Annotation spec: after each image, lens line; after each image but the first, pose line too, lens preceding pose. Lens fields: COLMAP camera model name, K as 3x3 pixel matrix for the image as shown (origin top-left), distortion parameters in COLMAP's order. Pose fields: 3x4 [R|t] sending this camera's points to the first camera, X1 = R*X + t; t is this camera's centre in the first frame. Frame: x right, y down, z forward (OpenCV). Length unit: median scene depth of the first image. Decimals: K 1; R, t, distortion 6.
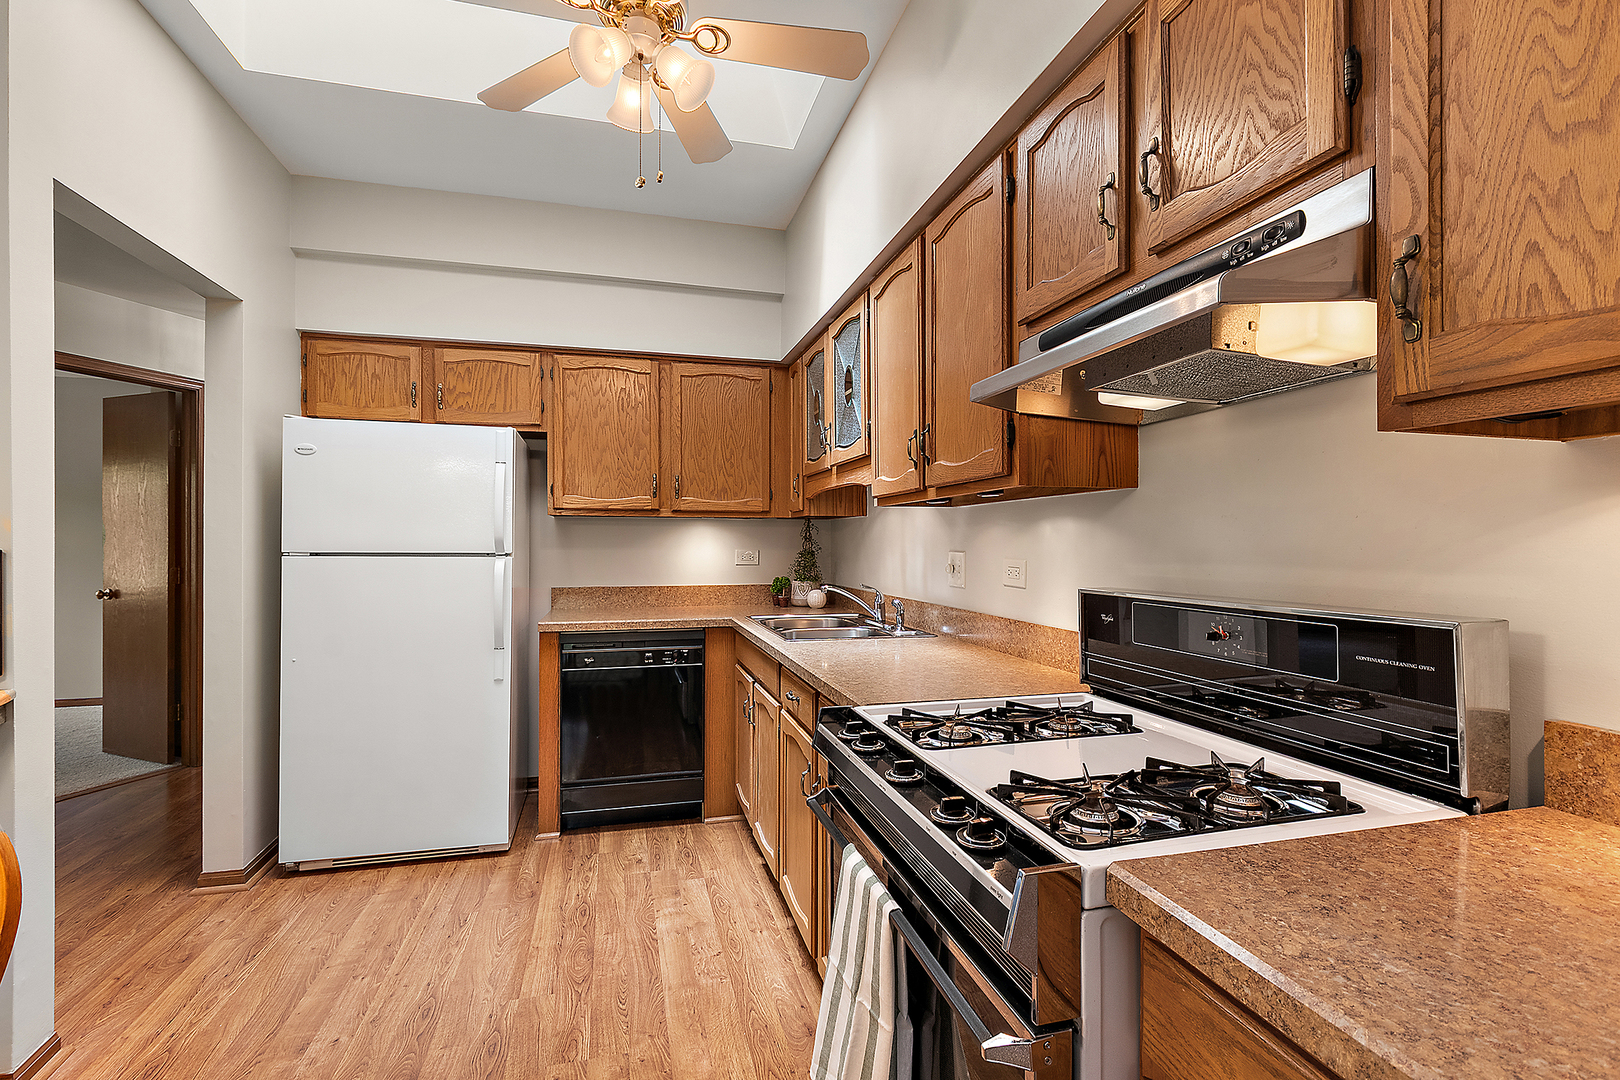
lens RADIAL K [[726.9, 0, 805.1], [0, 726.9, 541.8], [0, 0, 1]] dist [0.001559, -0.000230]
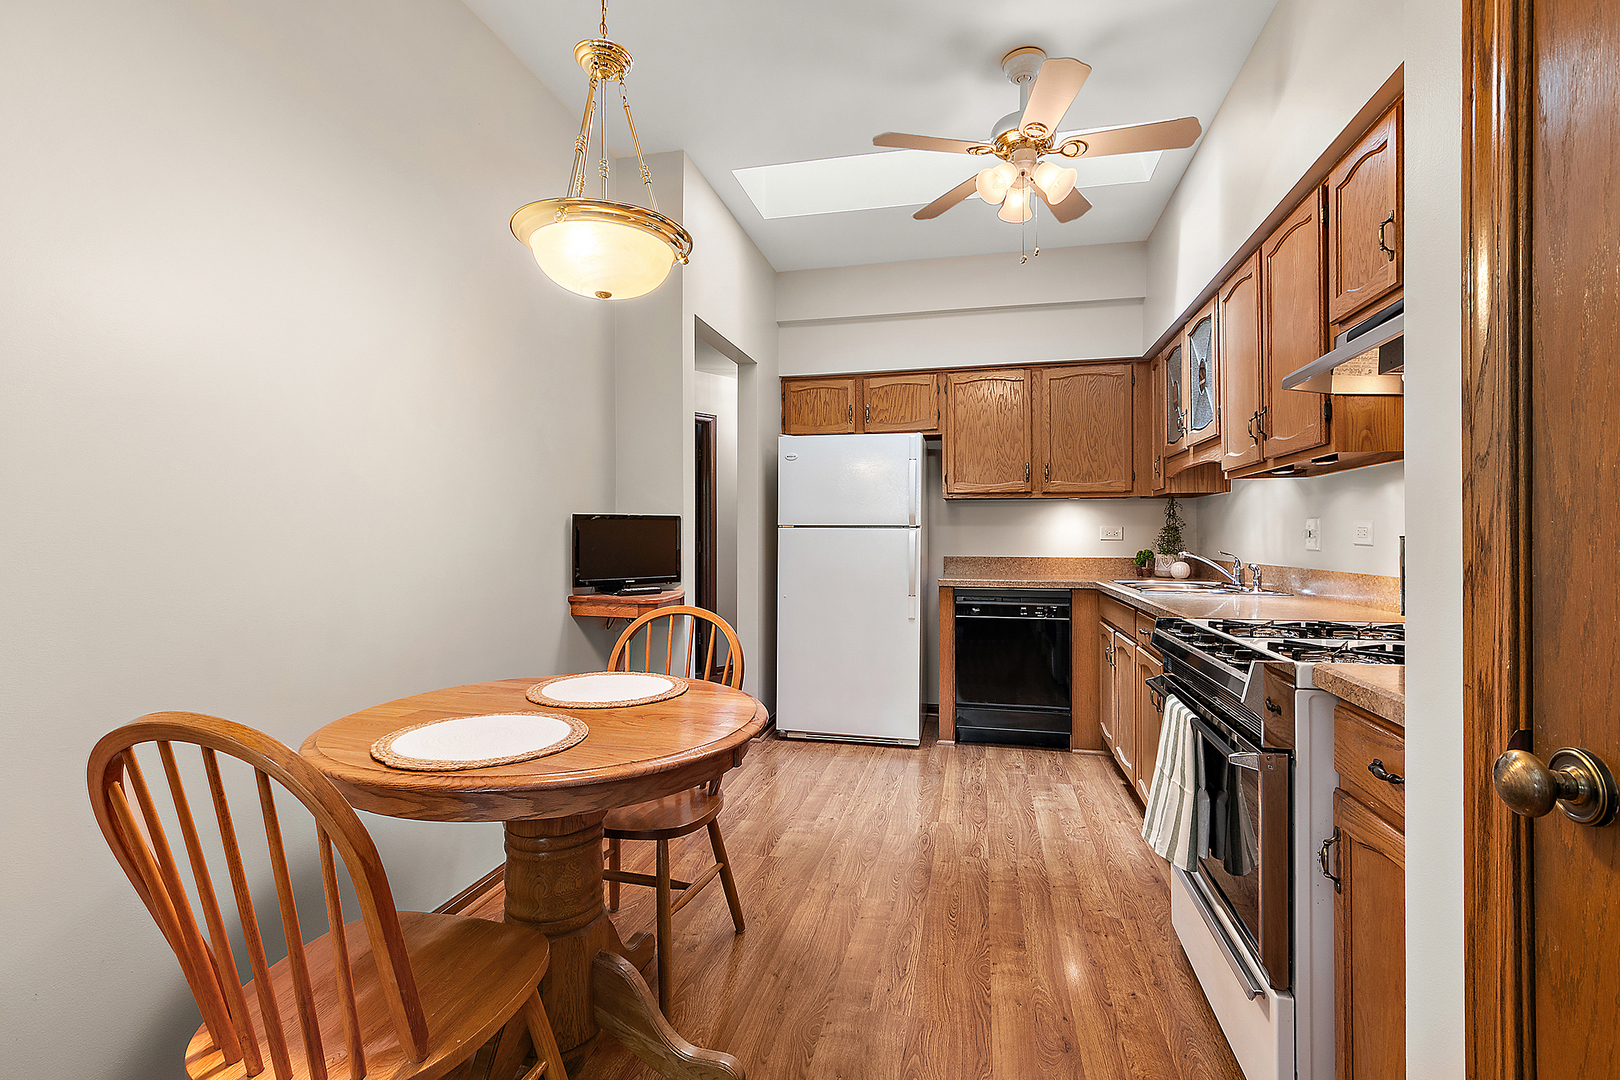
lens RADIAL K [[723.3, 0, 806.3], [0, 723.3, 530.4], [0, 0, 1]] dist [0.001024, -0.000328]
pose [[0.881916, -0.005377, -0.471375, 0.044691], [0.000888, 0.999952, -0.009746, 0.039064], [0.471405, 0.008177, 0.881879, -0.297157]]
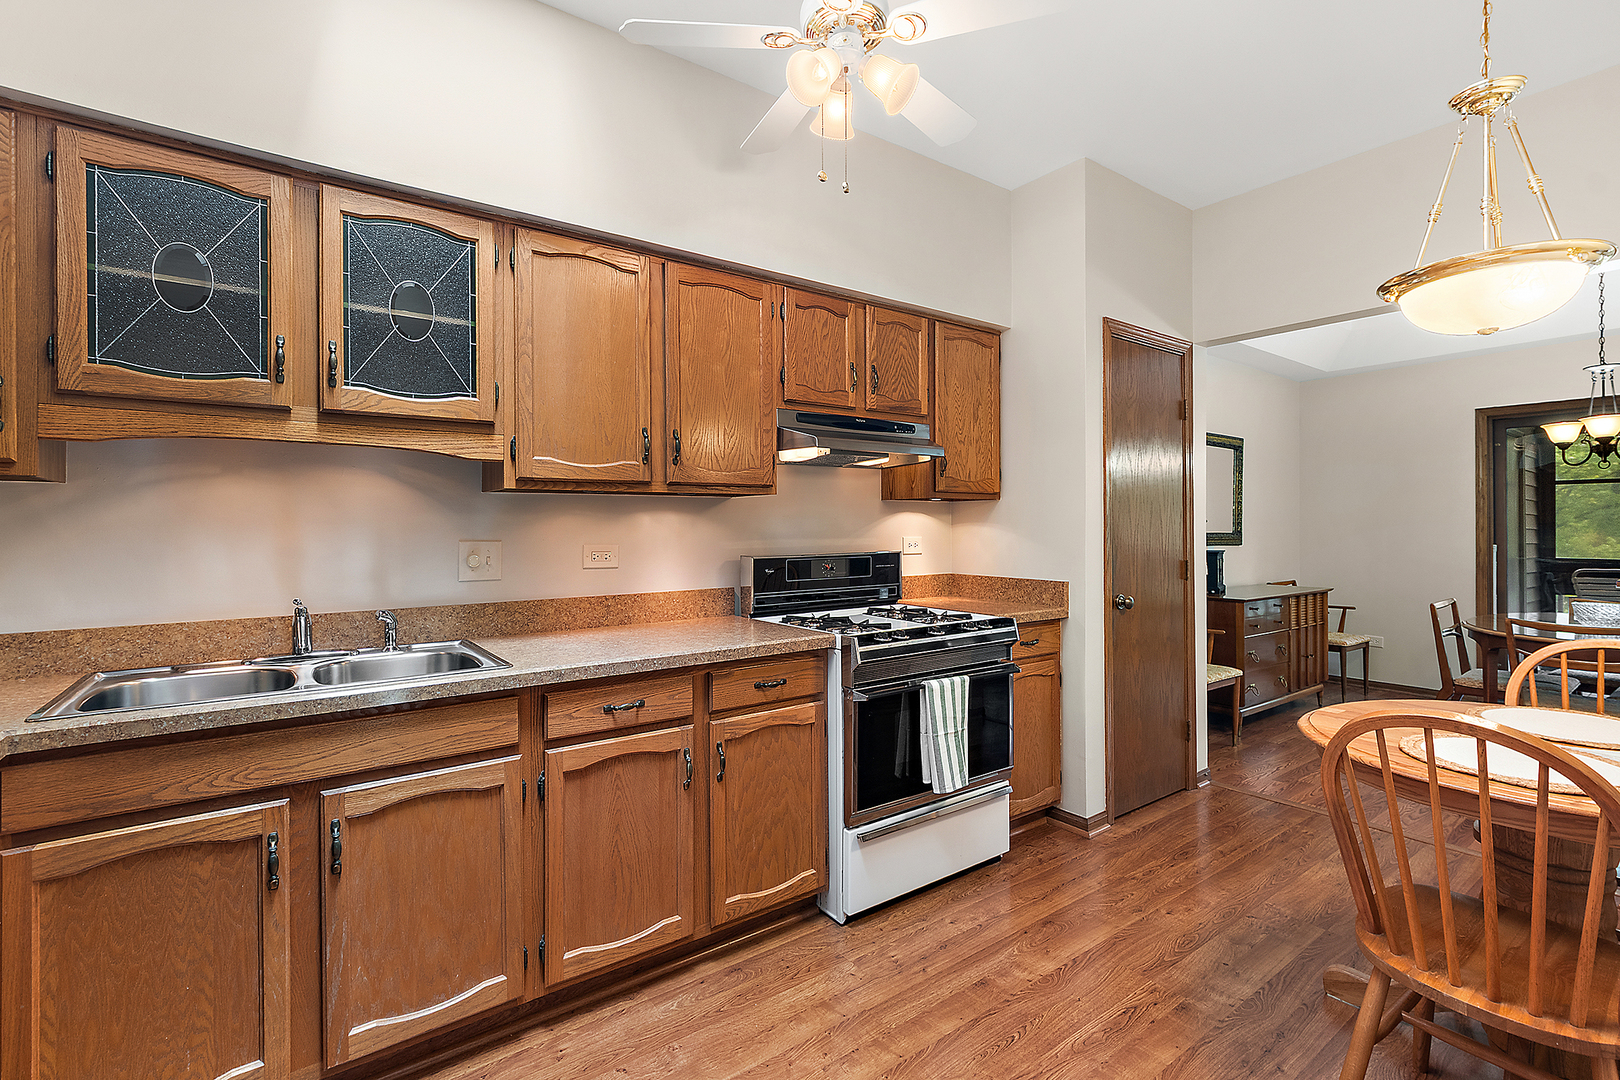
lens RADIAL K [[734.0, 0, 810.3], [0, 734.0, 516.1], [0, 0, 1]] dist [-0.002823, -0.000618]
pose [[-0.369061, 0.010789, 0.929343, -0.726333], [0.002272, 0.999940, -0.010706, -0.005959], [-0.929402, -0.001840, -0.369063, 0.875297]]
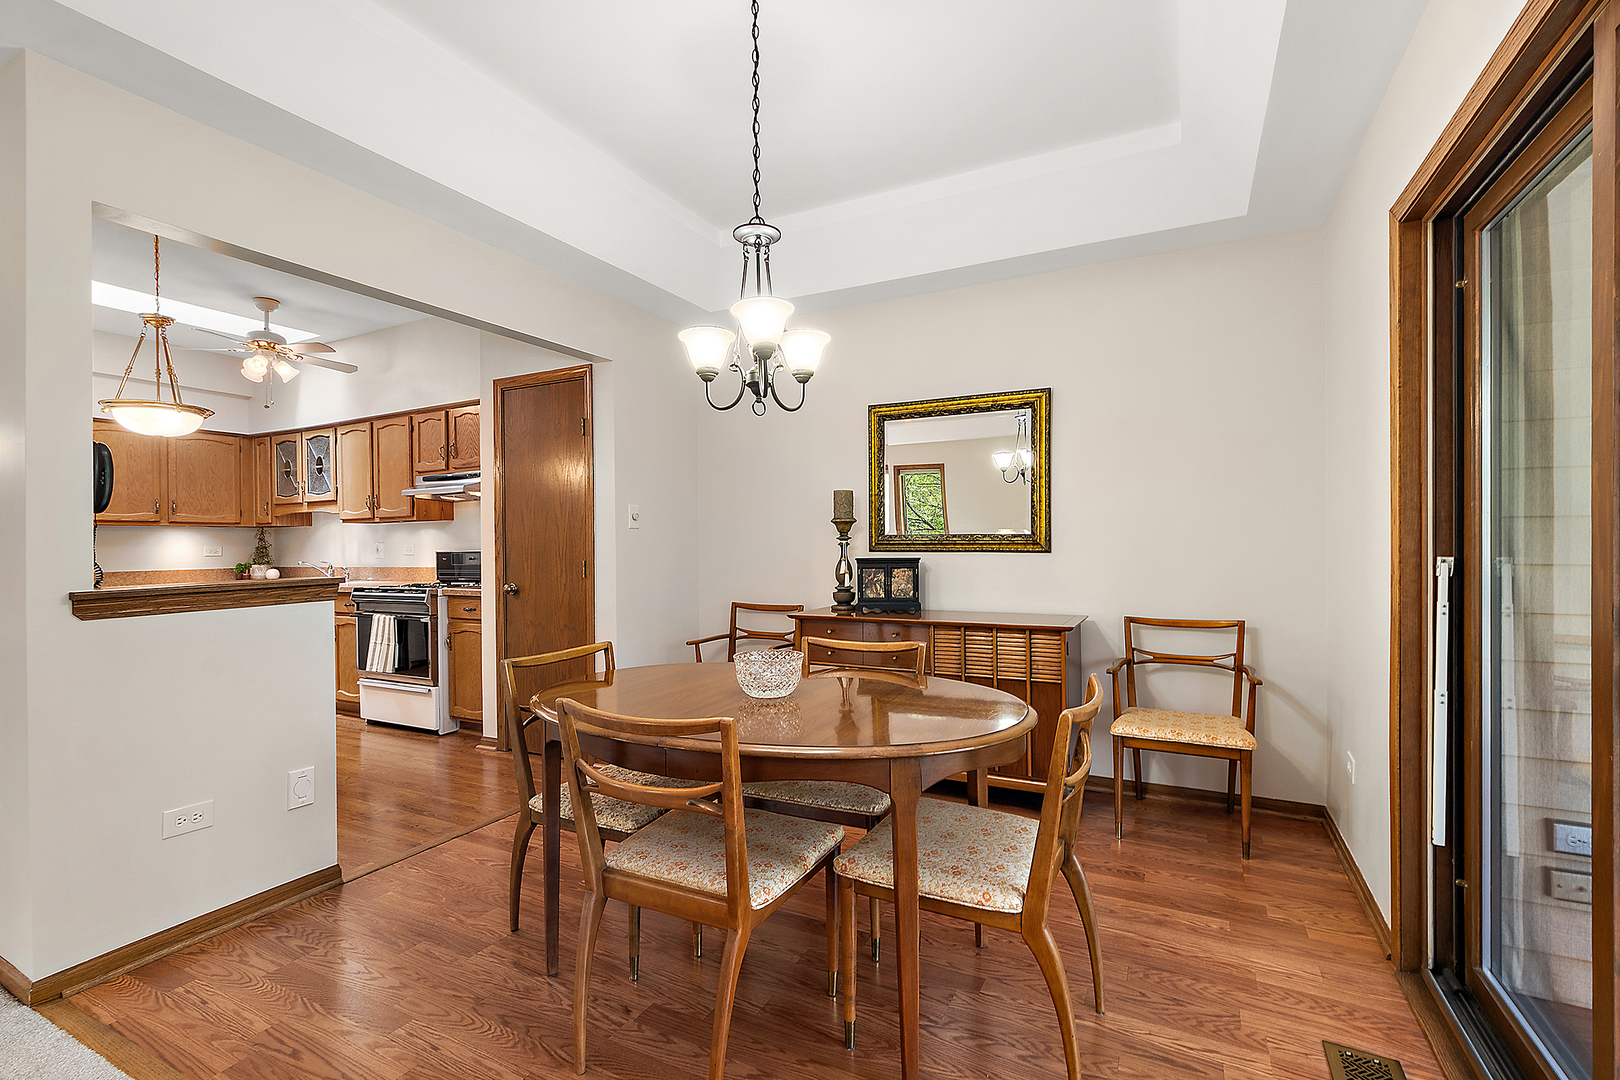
lens RADIAL K [[726.9, 0, 805.1], [0, 726.9, 541.8], [0, 0, 1]] dist [0.001559, -0.000230]
pose [[0.670821, -0.008267, 0.741573, -0.550807], [0.013692, 0.999906, -0.001238, 0.028903], [-0.741493, 0.010984, 0.670871, -1.431195]]
